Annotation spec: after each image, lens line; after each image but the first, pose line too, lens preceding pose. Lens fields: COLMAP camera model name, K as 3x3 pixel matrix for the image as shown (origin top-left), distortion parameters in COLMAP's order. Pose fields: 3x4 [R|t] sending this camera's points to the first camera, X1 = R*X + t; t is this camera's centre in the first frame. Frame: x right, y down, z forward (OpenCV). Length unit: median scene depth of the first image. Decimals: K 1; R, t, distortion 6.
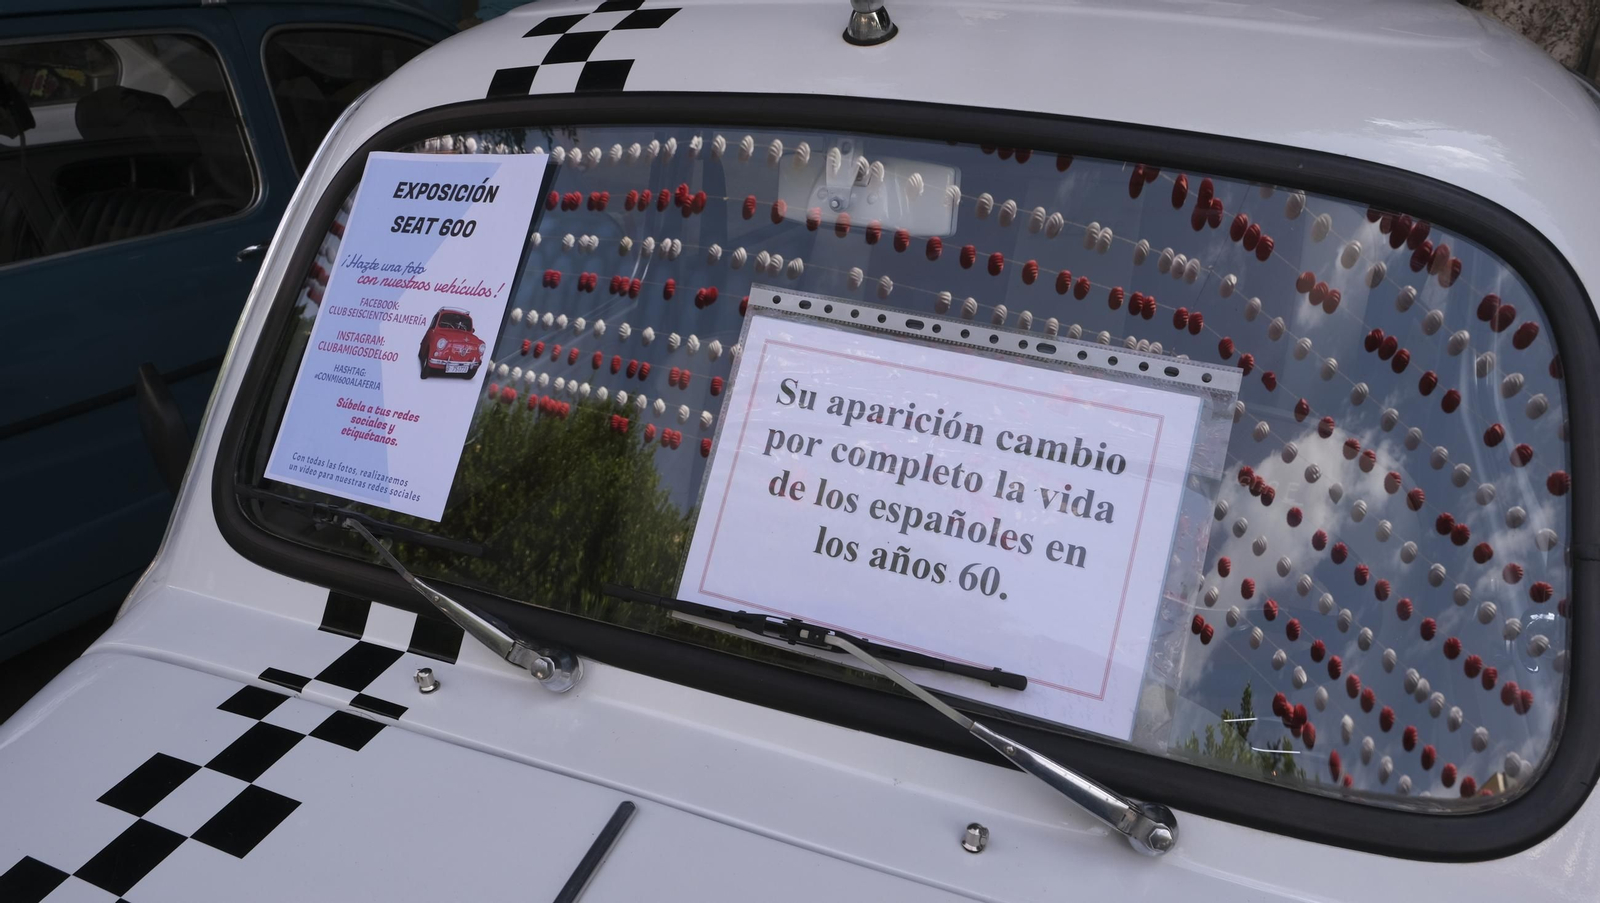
lens RADIAL K [[1081.7, 0, 800.0], [0, 1081.7, 451.5], [0, 0, 1]] dist [-0.039538, 0.024613]
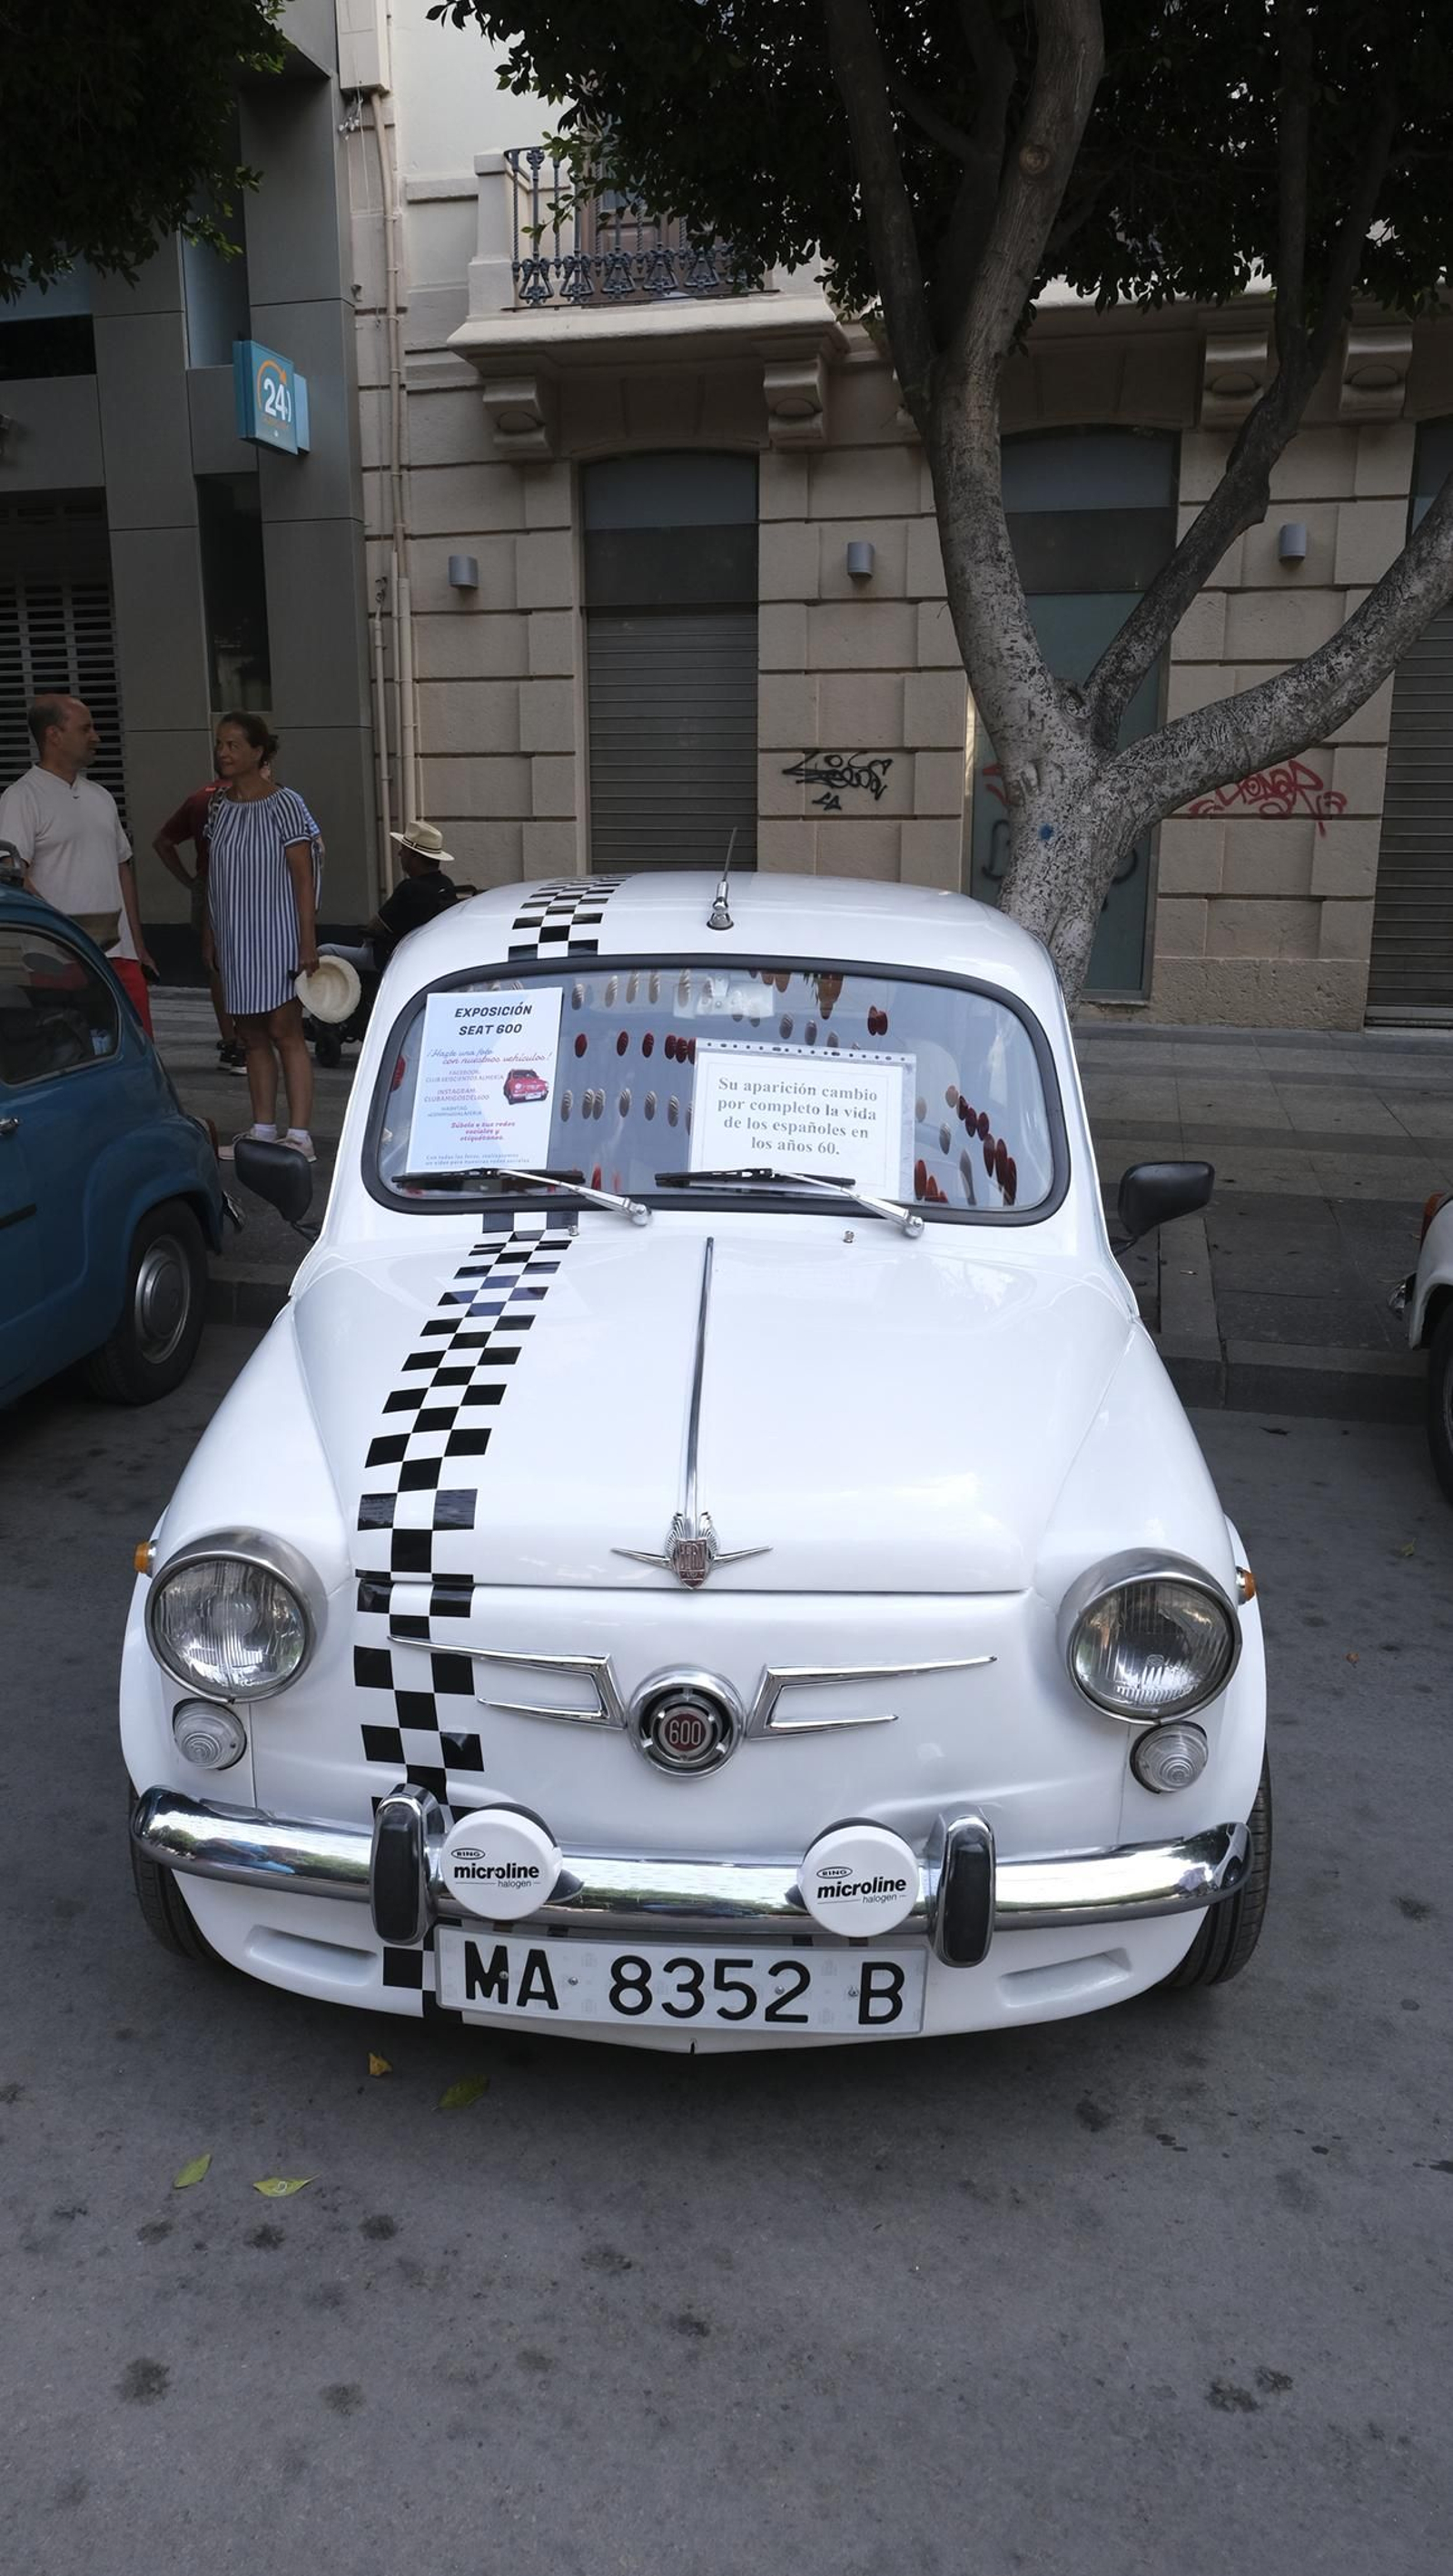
lens RADIAL K [[1864.6, 0, 726.5], [0, 1864.6, 1288.0], [0, 0, 1]] dist [-0.036197, 0.000662]
pose [[0.936133, -0.082054, 0.341940, -1.160130], [0.140673, 0.978582, -0.150296, 0.799833], [-0.322284, 0.188799, 0.927625, -2.100757]]
